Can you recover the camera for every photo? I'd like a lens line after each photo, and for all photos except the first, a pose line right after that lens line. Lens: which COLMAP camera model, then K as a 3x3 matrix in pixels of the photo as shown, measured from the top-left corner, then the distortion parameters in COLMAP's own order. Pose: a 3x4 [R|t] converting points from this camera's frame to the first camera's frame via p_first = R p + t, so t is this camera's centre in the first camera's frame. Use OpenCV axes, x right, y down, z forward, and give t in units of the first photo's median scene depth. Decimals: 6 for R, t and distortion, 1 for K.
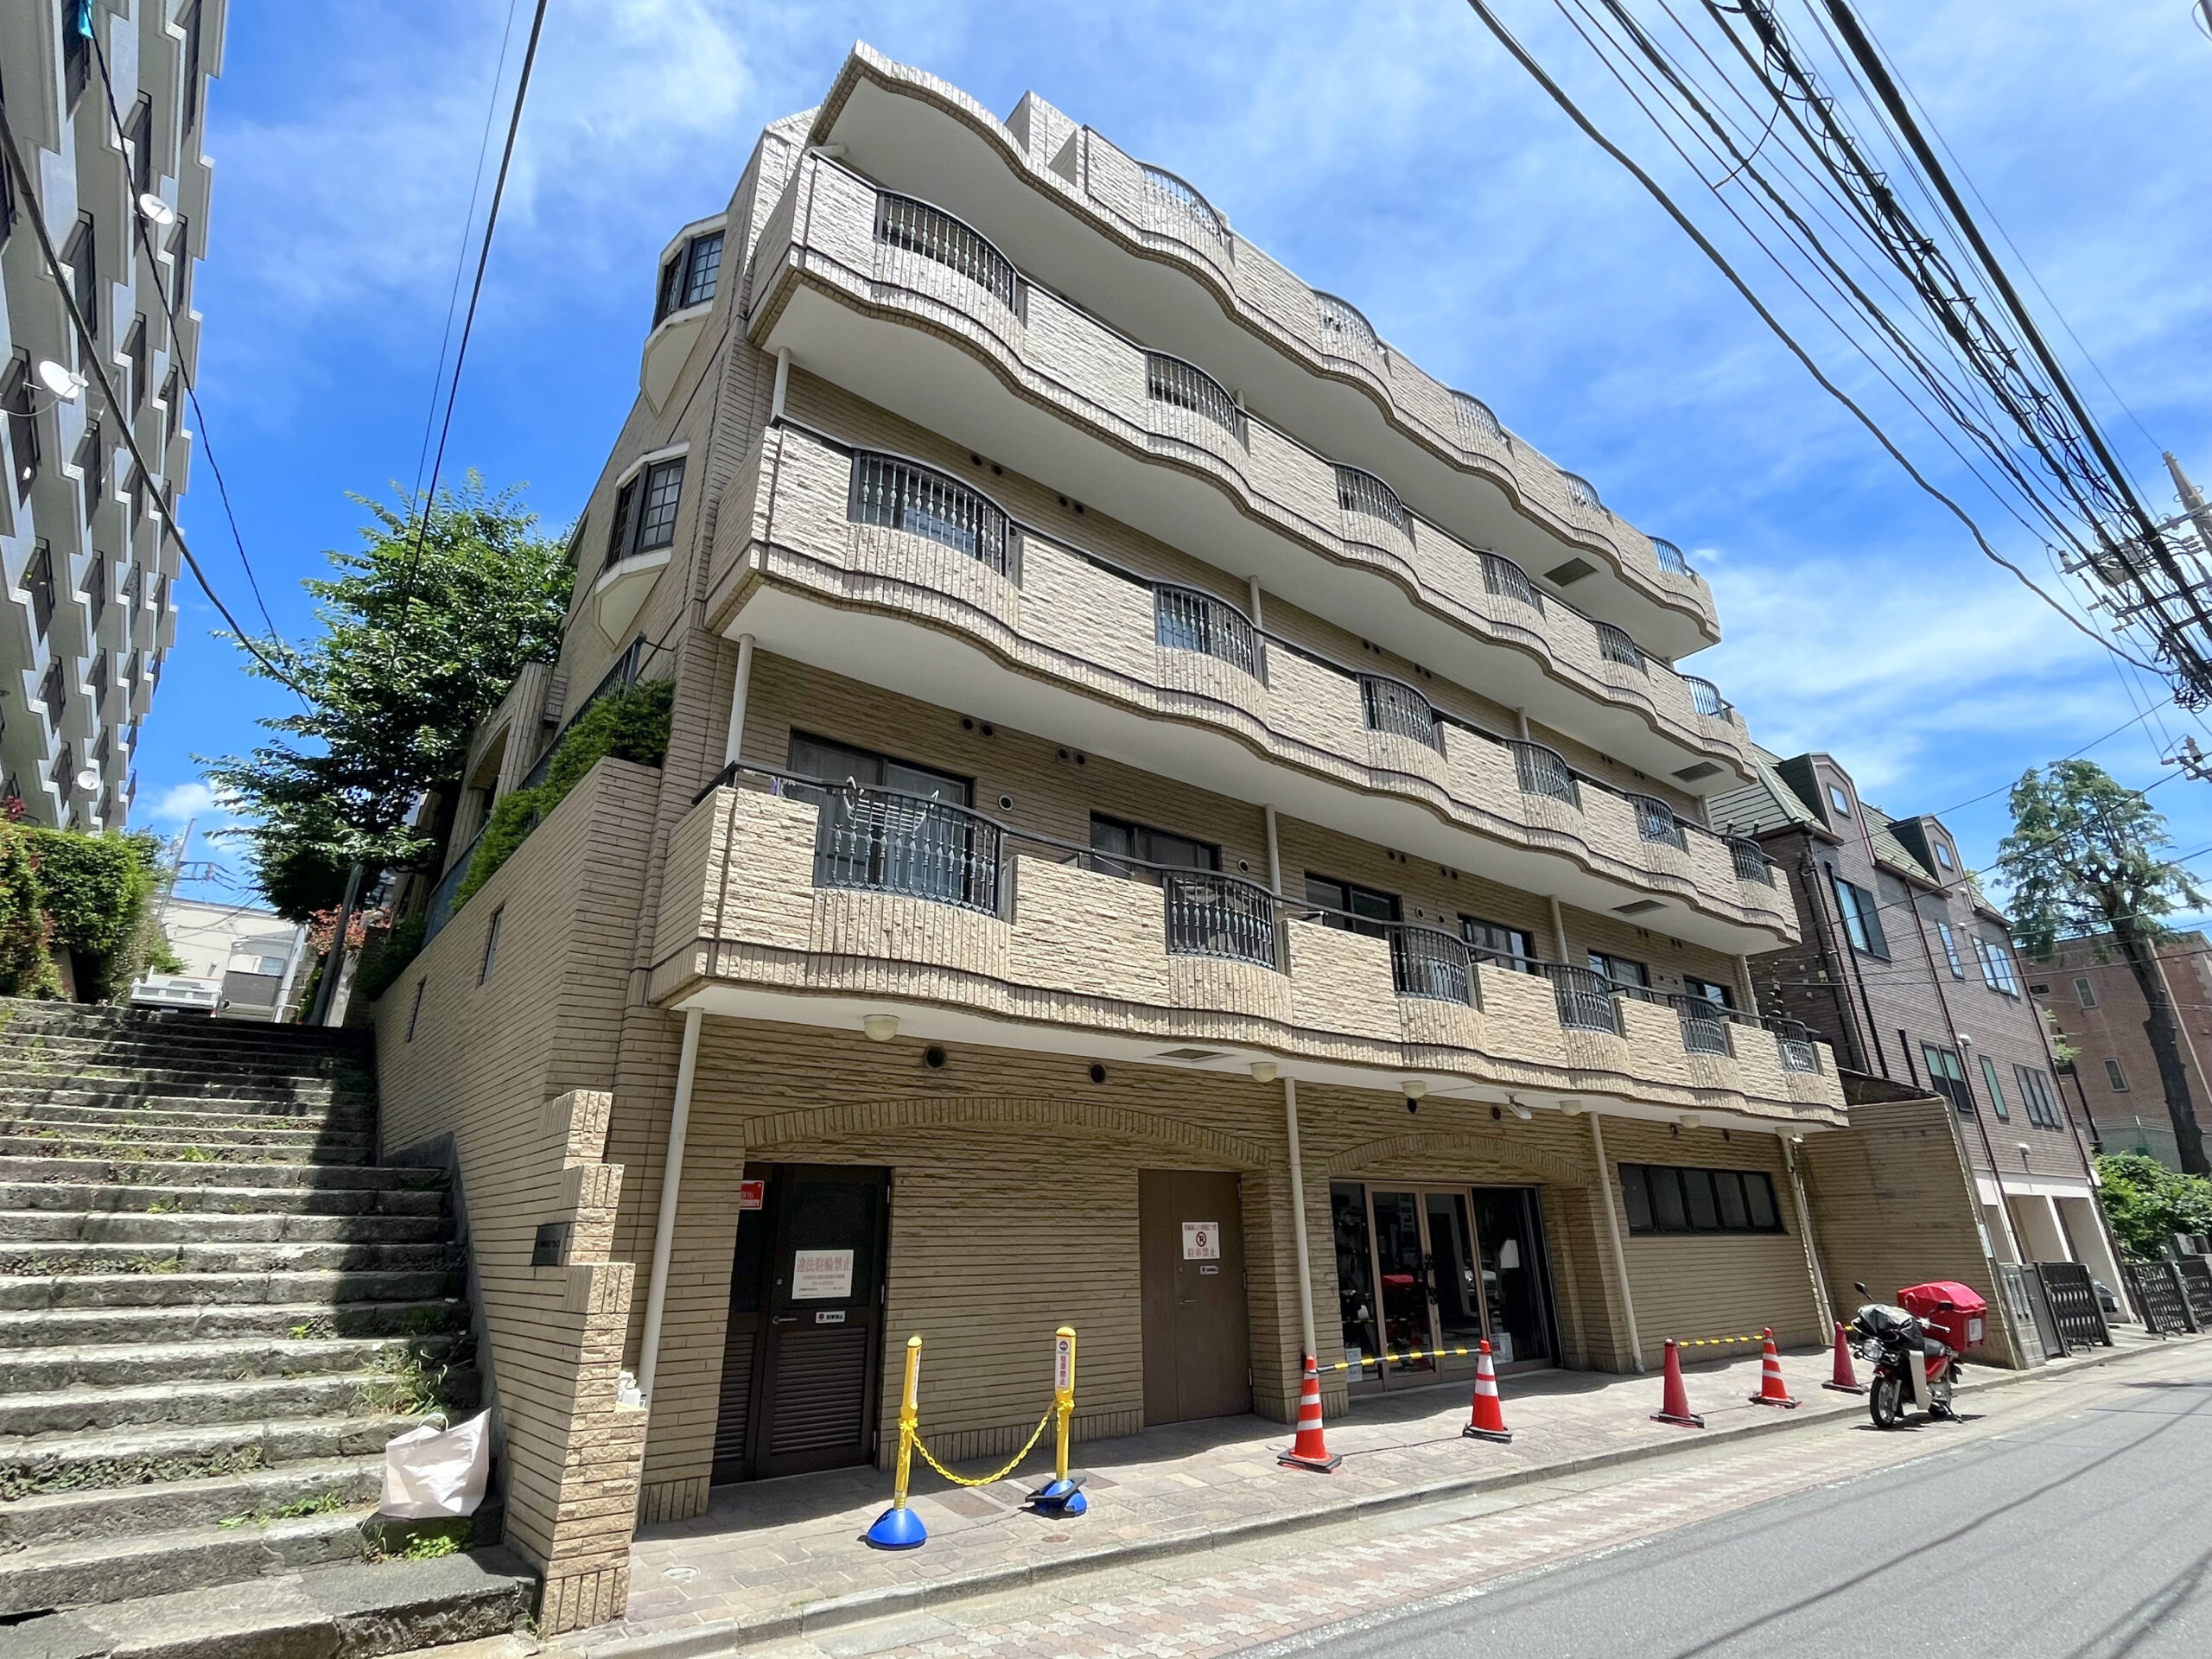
lens RADIAL K [[1062.3, 0, 1109.9], [0, 1062.3, 820.6], [0, 0, 1]] dist [-0.001157, 0.000276]
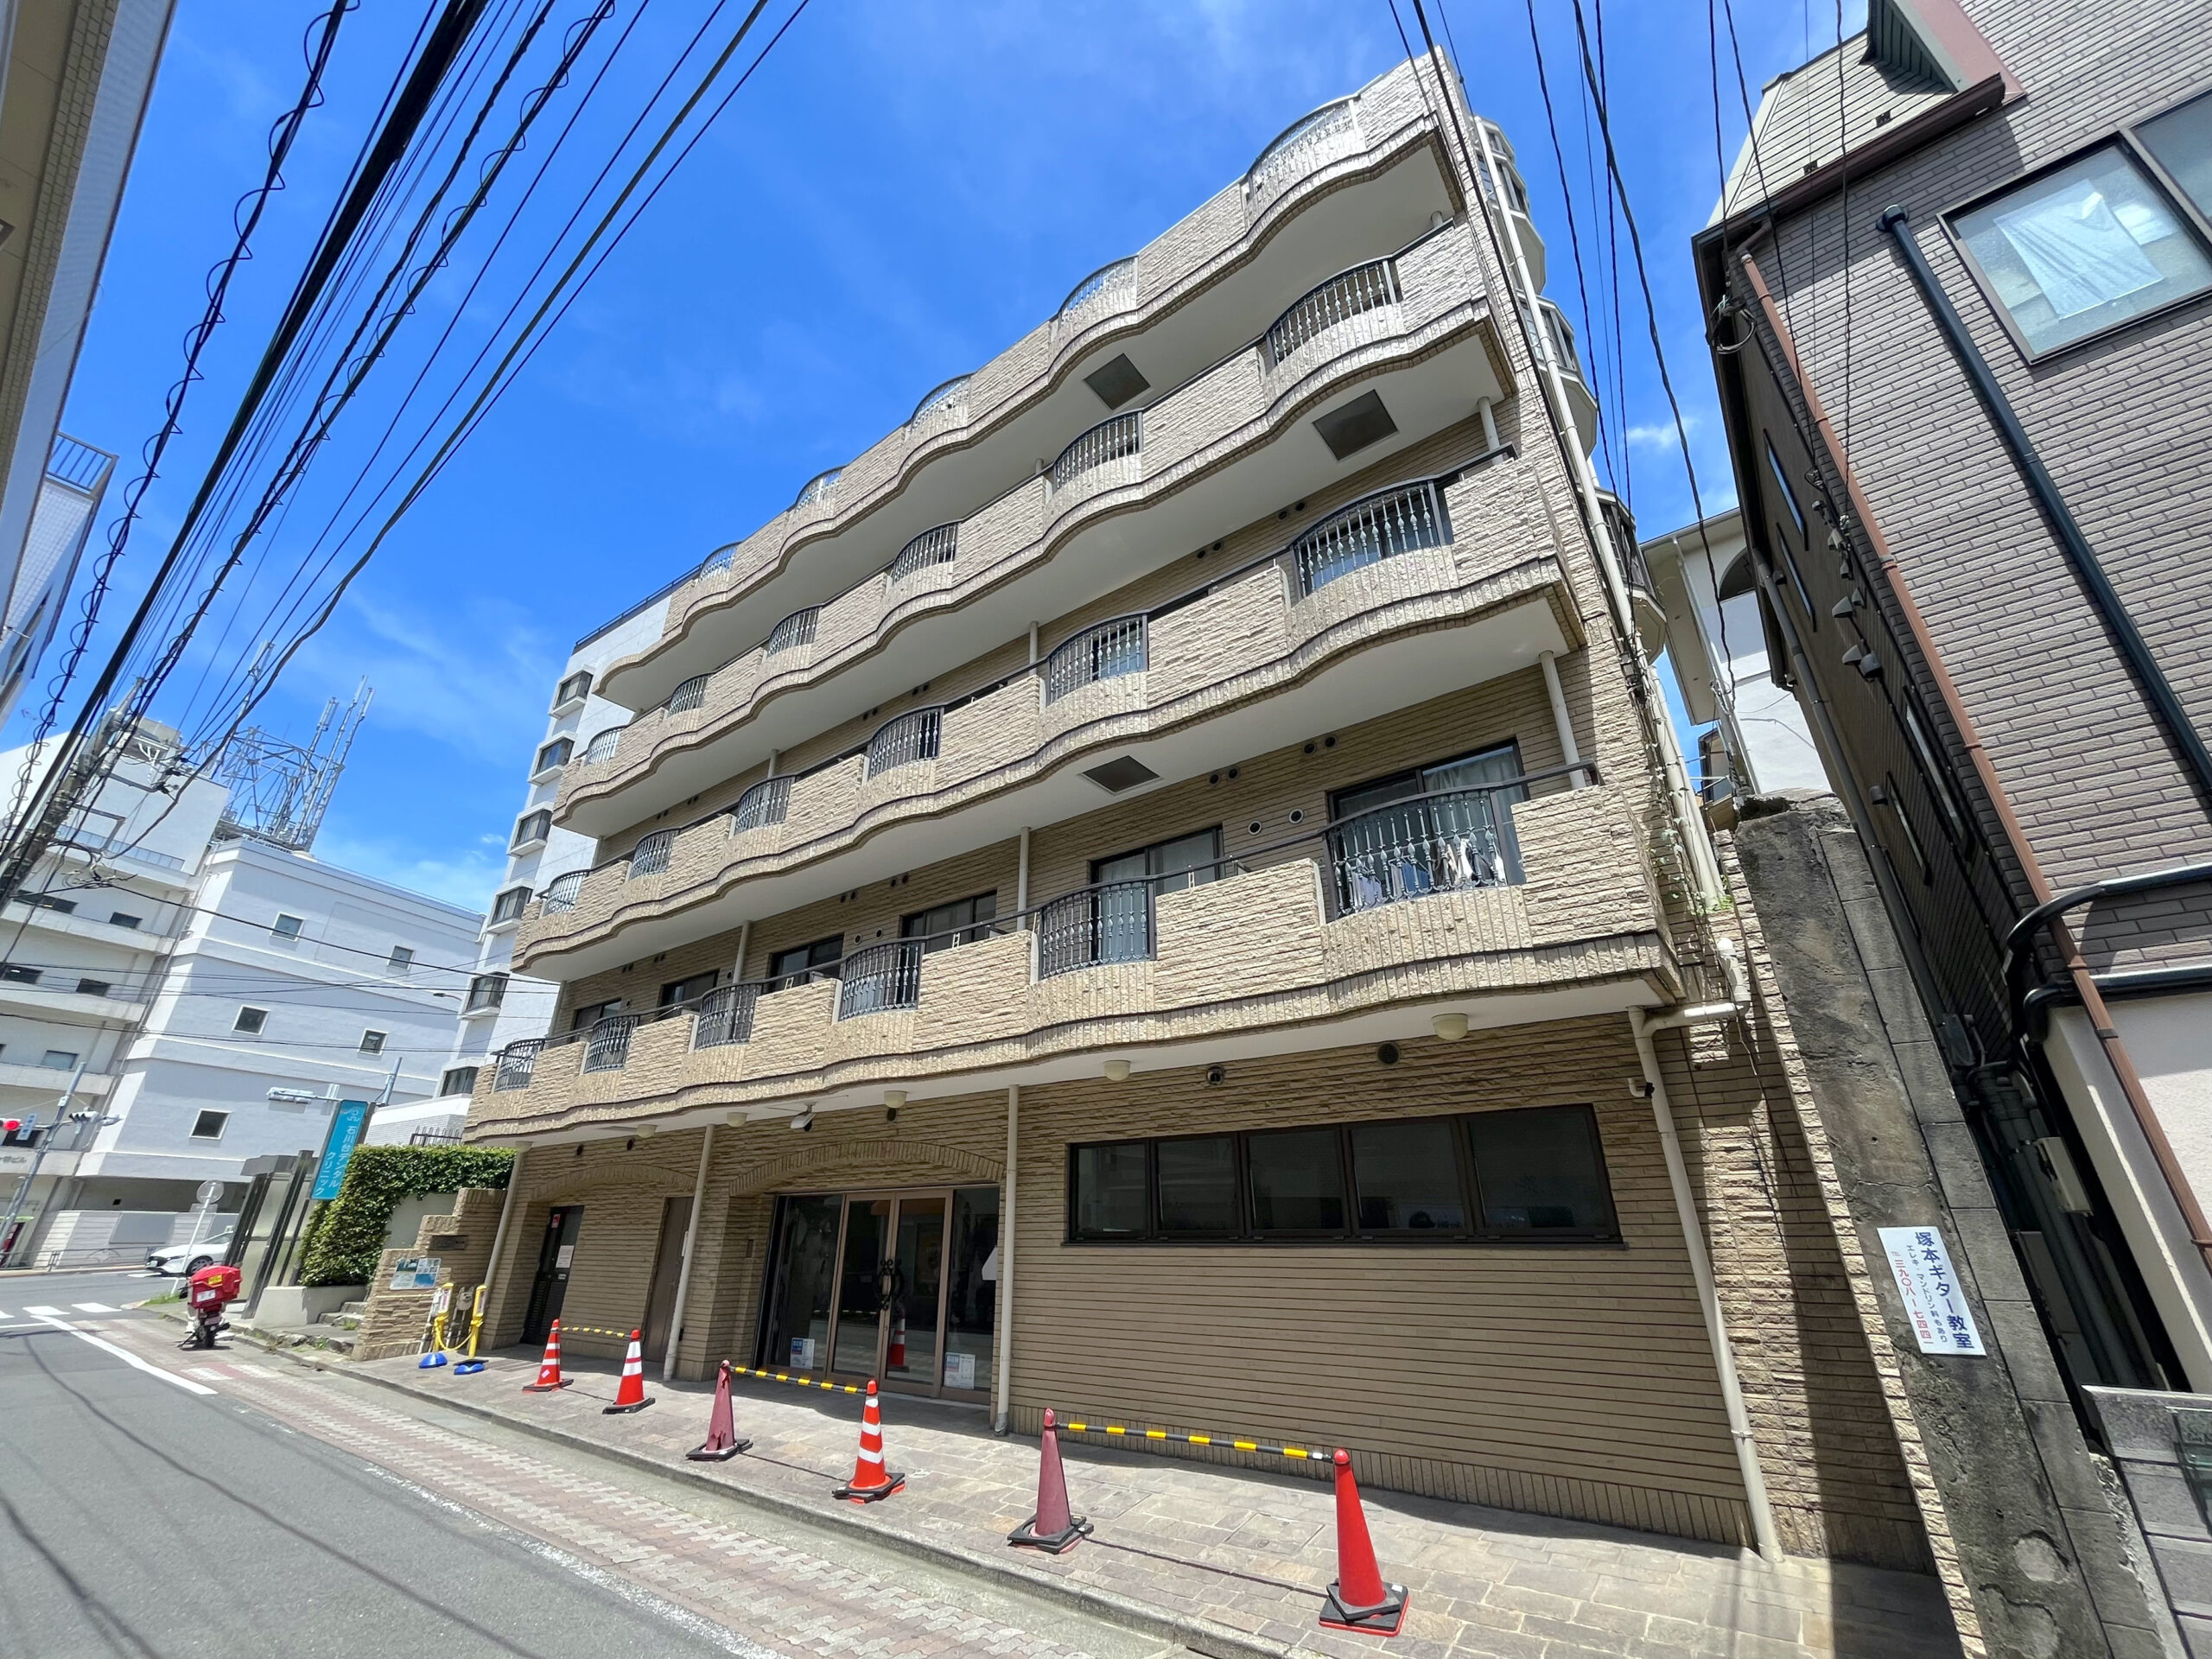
lens RADIAL K [[894.9, 0, 1106.0], [0, 894.9, 829.5], [0, 0, 1]] dist [-0.000824, -0.000074]
pose [[0.269372, -0.389808, -0.880618, 1.573005], [0.356002, 0.889951, -0.285042, 0.439193], [0.894819, -0.236720, 0.378500, 1.172413]]
